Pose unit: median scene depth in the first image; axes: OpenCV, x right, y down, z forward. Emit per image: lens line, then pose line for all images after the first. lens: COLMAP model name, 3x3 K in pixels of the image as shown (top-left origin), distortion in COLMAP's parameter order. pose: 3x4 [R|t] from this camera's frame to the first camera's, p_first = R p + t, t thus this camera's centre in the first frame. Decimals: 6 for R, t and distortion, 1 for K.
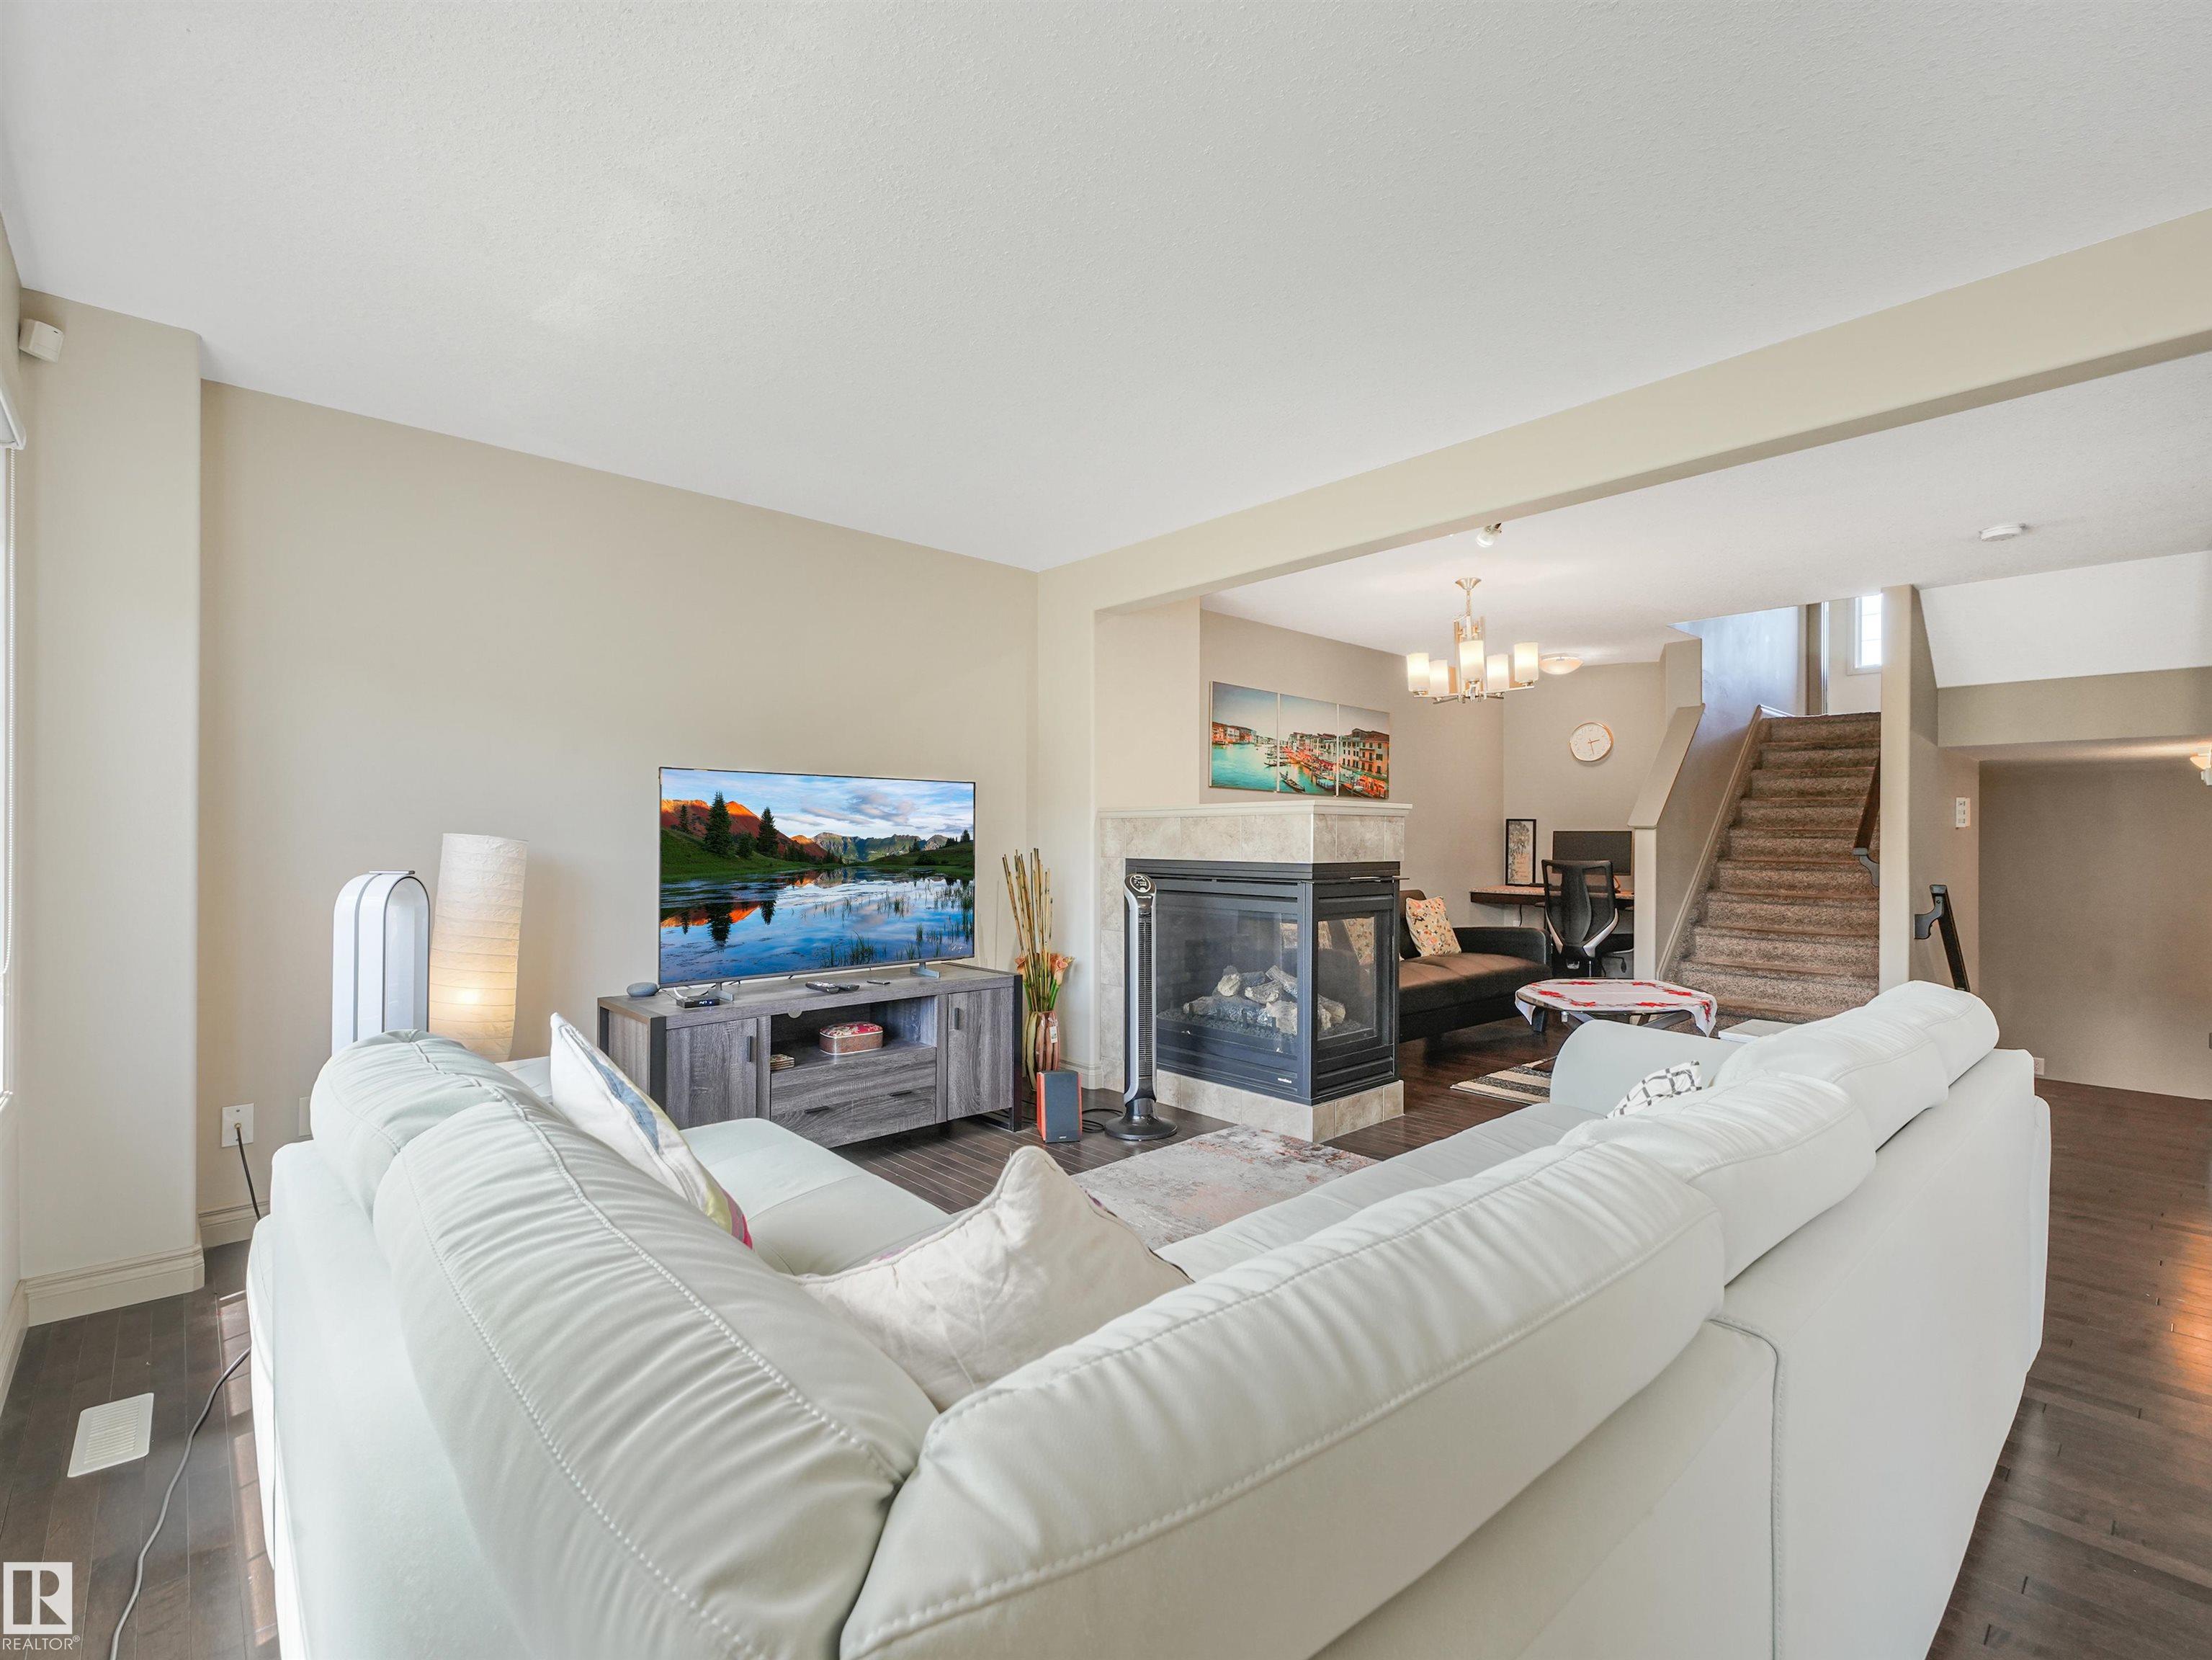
lens RADIAL K [[1000.9, 0, 1099.4], [0, 1000.9, 829.8], [0, 0, 1]] dist [0.000387, -0.000230]
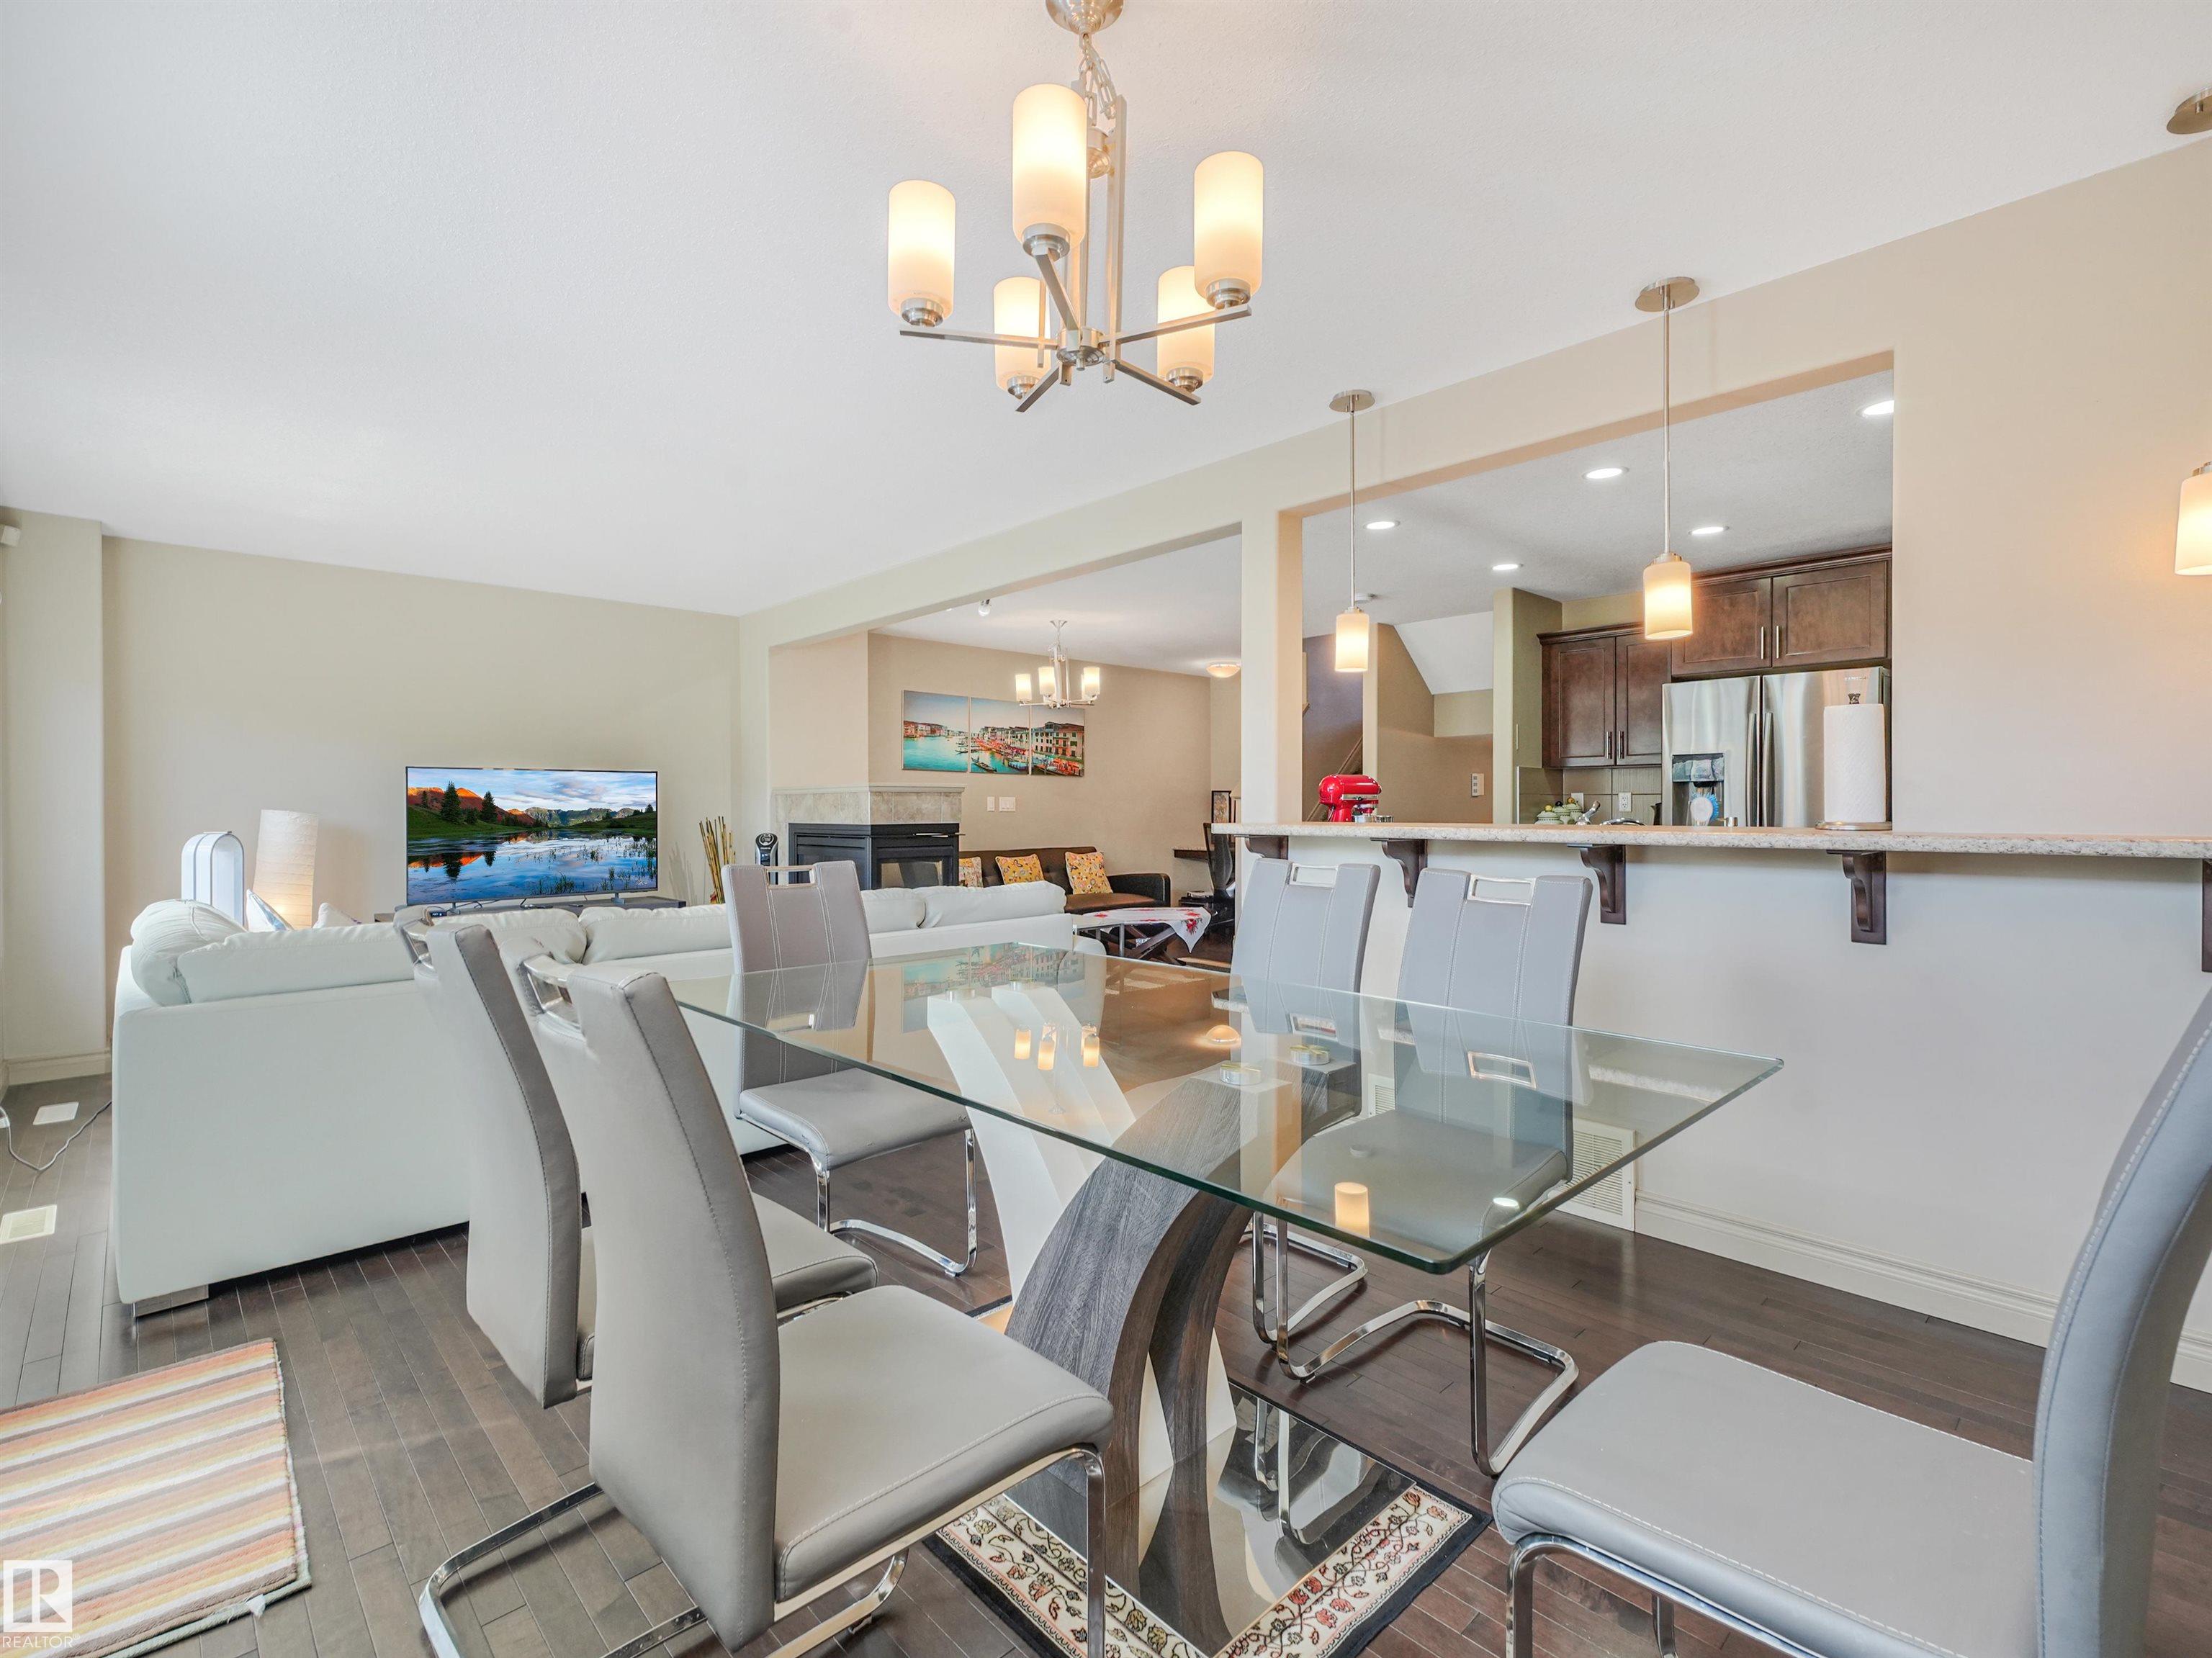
lens RADIAL K [[1005.3, 0, 1116.3], [0, 1005.3, 808.5], [0, 0, 1]] dist [-0.002249, -0.000811]
pose [[0.999476, -0.007943, 0.031381, 0.400317], [0.007622, 0.999918, 0.010322, -0.002945], [-0.031461, -0.010077, 0.999454, -0.396966]]
